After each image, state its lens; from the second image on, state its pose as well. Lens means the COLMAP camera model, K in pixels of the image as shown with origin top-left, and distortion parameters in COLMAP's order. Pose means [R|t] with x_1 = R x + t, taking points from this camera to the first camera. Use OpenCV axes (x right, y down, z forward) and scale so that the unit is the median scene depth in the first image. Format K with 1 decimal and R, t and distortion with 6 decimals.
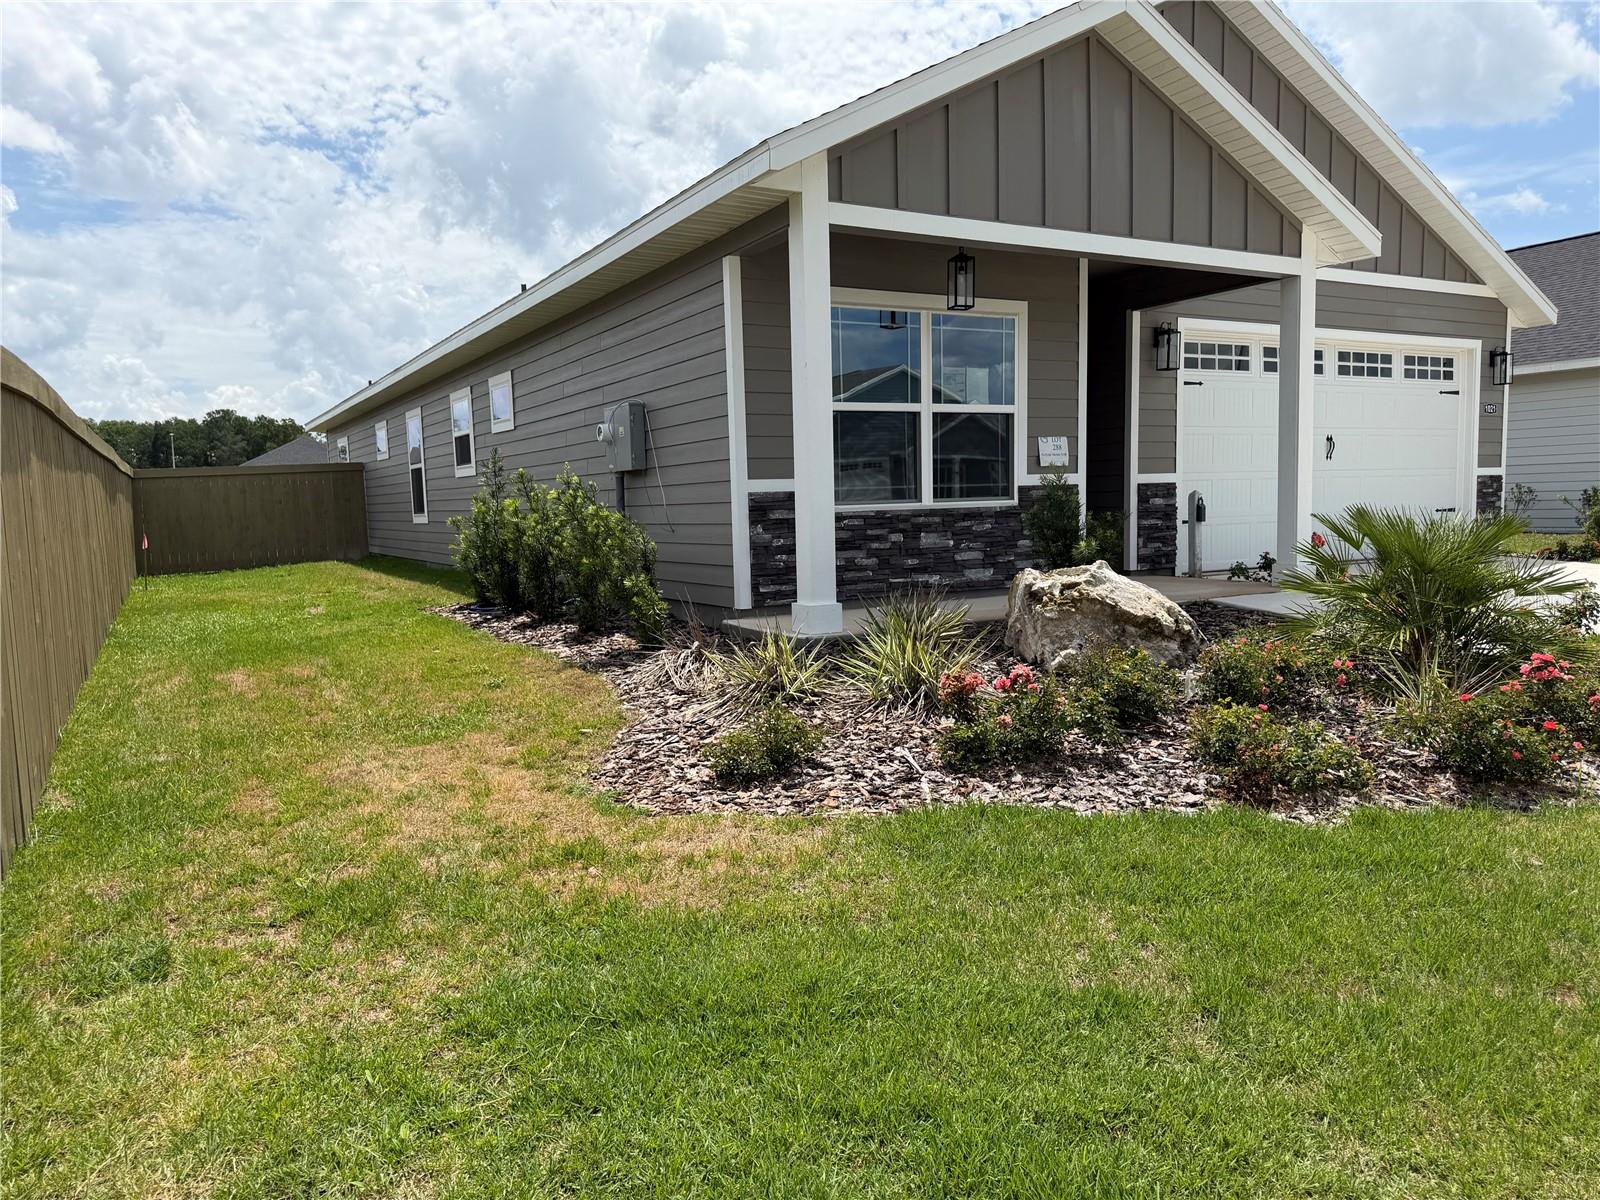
lens RADIAL K [[1158.4, 0, 800.2], [0, 1158.4, 698.6], [0, 0, 1]] dist [-0.025591, 0.003446]
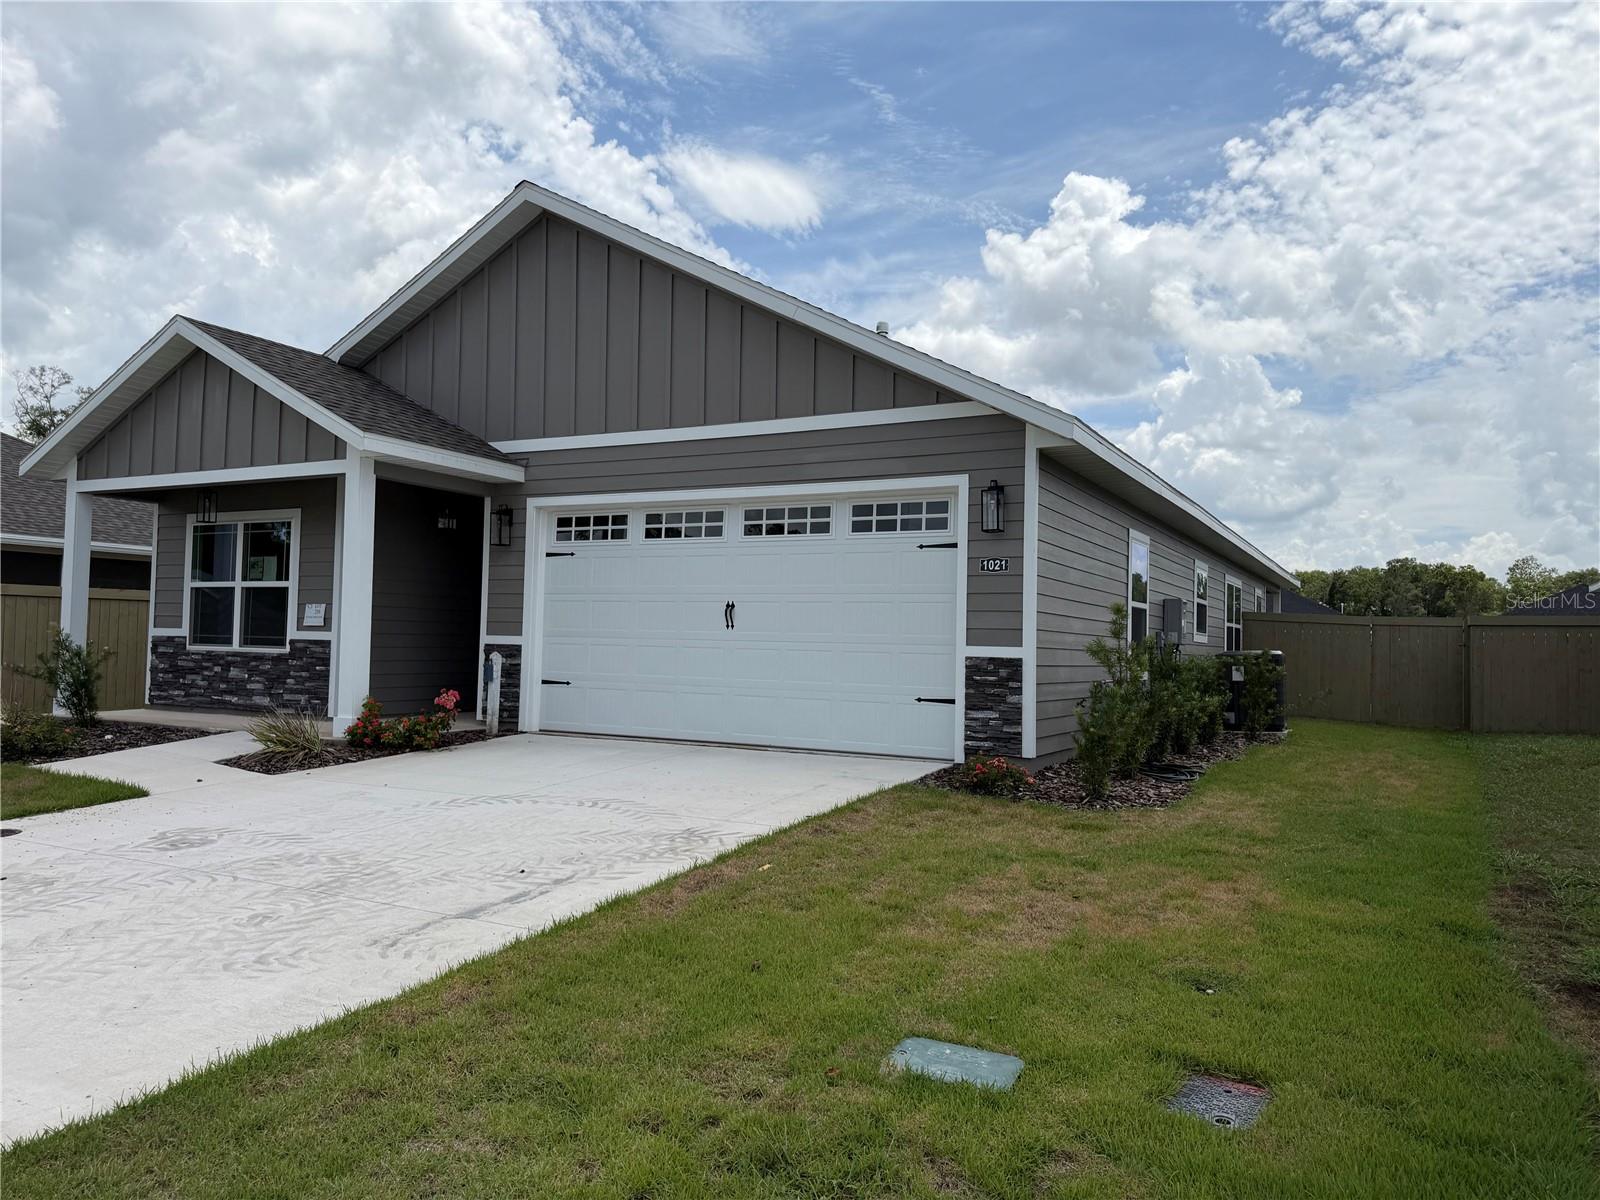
lens RADIAL K [[1130.8, 0, 800.0], [0, 1130.8, 600.0], [0, 0, 1]] dist [0.043997, -0.000841]
pose [[0.535875, 0.007939, -0.844260, 1.171892], [-0.183490, 0.977150, -0.107278, -0.139031], [0.824117, 0.212400, 0.525087, 0.556785]]
